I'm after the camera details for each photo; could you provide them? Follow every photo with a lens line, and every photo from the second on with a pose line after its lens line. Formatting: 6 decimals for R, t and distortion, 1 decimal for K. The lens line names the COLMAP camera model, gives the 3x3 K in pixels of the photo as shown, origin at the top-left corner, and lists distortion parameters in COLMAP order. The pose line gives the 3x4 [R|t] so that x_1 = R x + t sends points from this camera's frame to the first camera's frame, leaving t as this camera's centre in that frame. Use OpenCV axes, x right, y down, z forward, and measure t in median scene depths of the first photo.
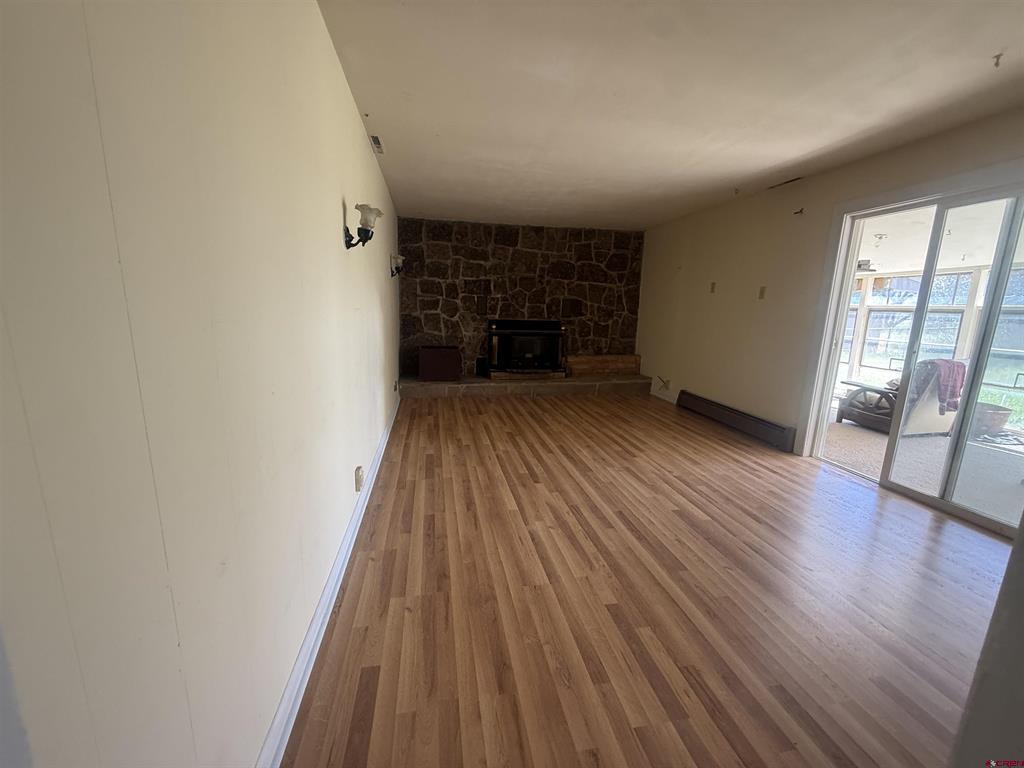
lens RADIAL K [[407.3, 0, 508.4], [0, 407.3, 385.7], [0, 0, 1]] dist [-0.000571, 0.000396]
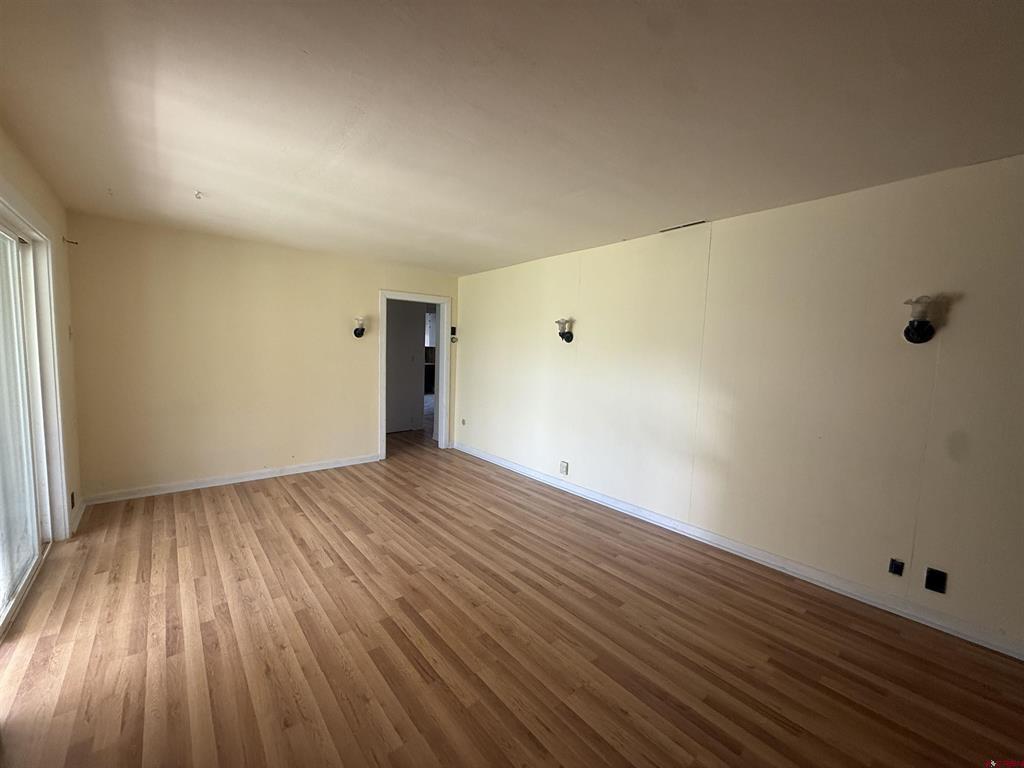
lens RADIAL K [[407.3, 0, 510.1], [0, 407.3, 382.7], [0, 0, 1]] dist [-0.000571, 0.000396]
pose [[-0.866005, -0.016060, -0.499777, 0.306299], [-0.149179, 0.962266, 0.227573, -0.208948], [0.477263, 0.271635, -0.835724, 0.961733]]
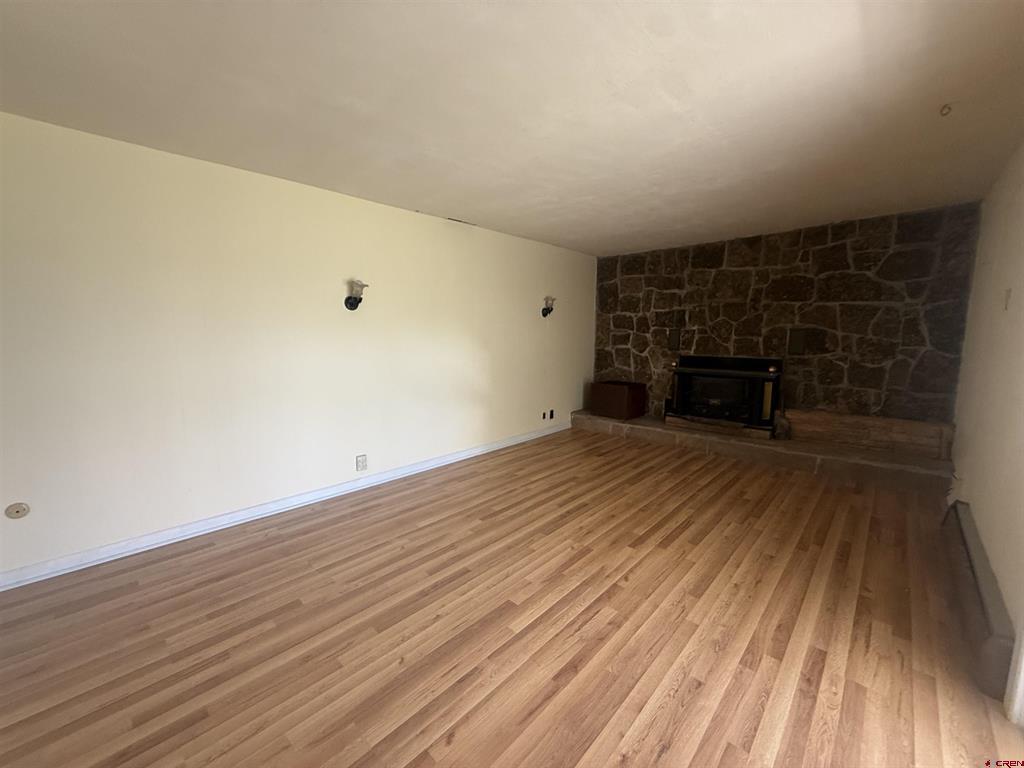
lens RADIAL K [[407.3, 0, 509.3], [0, 407.3, 385.4], [0, 0, 1]] dist [-0.000571, 0.000396]
pose [[0.586561, 0.079292, -0.806014, 0.468333], [-0.139462, 0.990219, -0.004078, -0.049139], [0.797807, 0.114801, 0.591882, 0.224345]]
